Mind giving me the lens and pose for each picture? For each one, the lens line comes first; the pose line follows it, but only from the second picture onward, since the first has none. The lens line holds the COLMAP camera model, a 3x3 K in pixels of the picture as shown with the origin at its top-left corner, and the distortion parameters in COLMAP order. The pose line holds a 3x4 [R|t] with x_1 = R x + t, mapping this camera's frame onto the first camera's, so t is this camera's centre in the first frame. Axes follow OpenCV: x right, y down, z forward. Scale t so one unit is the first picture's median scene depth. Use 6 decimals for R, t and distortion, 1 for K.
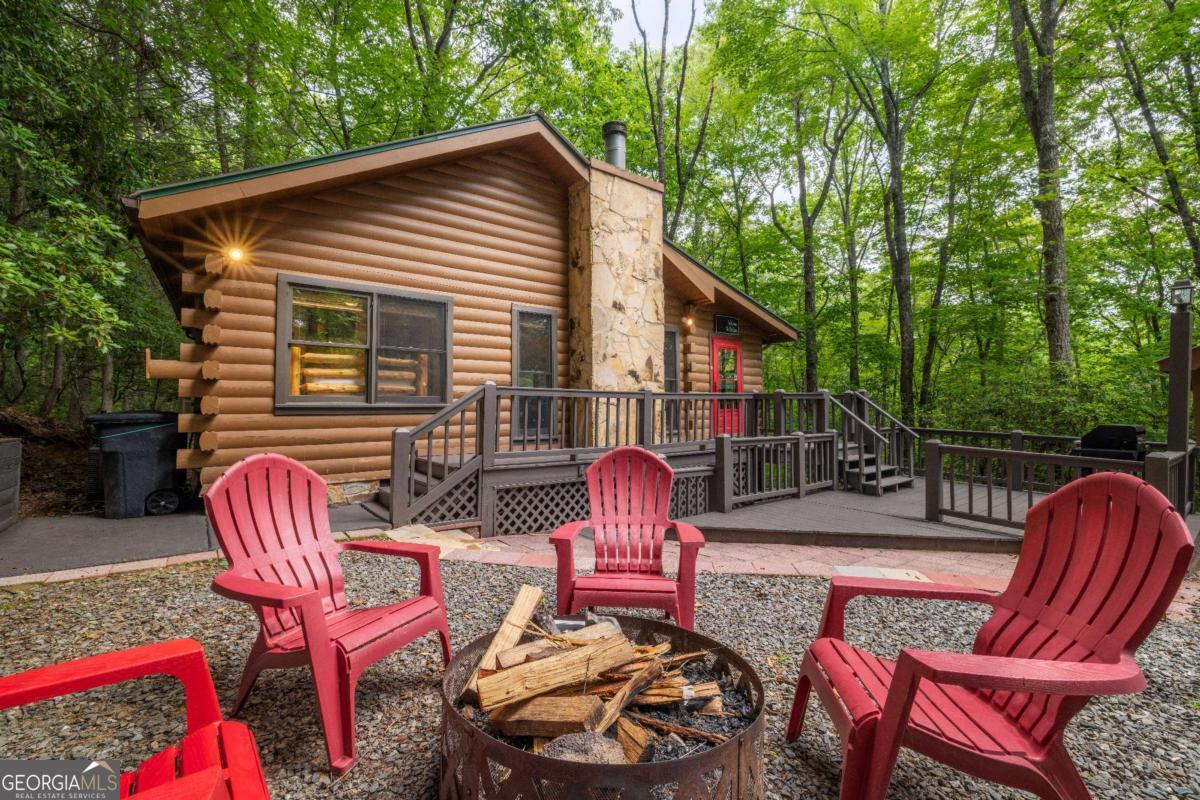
lens RADIAL K [[502.9, 0, 602.3], [0, 502.9, 396.4], [0, 0, 1]] dist [0.000826, 0.000007]
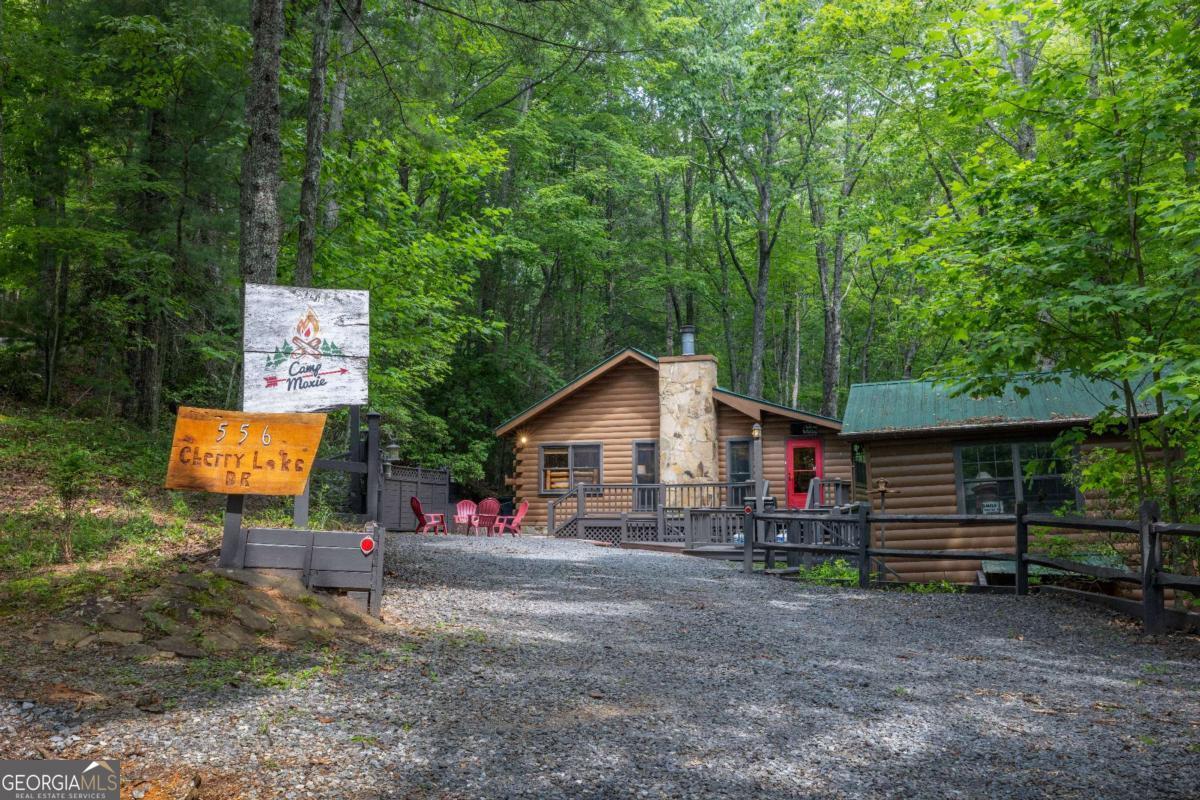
lens RADIAL K [[1214.0, 0, 599.3], [0, 1214.0, 400.4], [0, 0, 1]] dist [0.000793, 0.000000]
pose [[0.529584, -0.084166, -0.844072, 3.651426], [0.020349, 0.996039, -0.086552, 0.064491], [0.848013, 0.028661, 0.529199, -1.560320]]
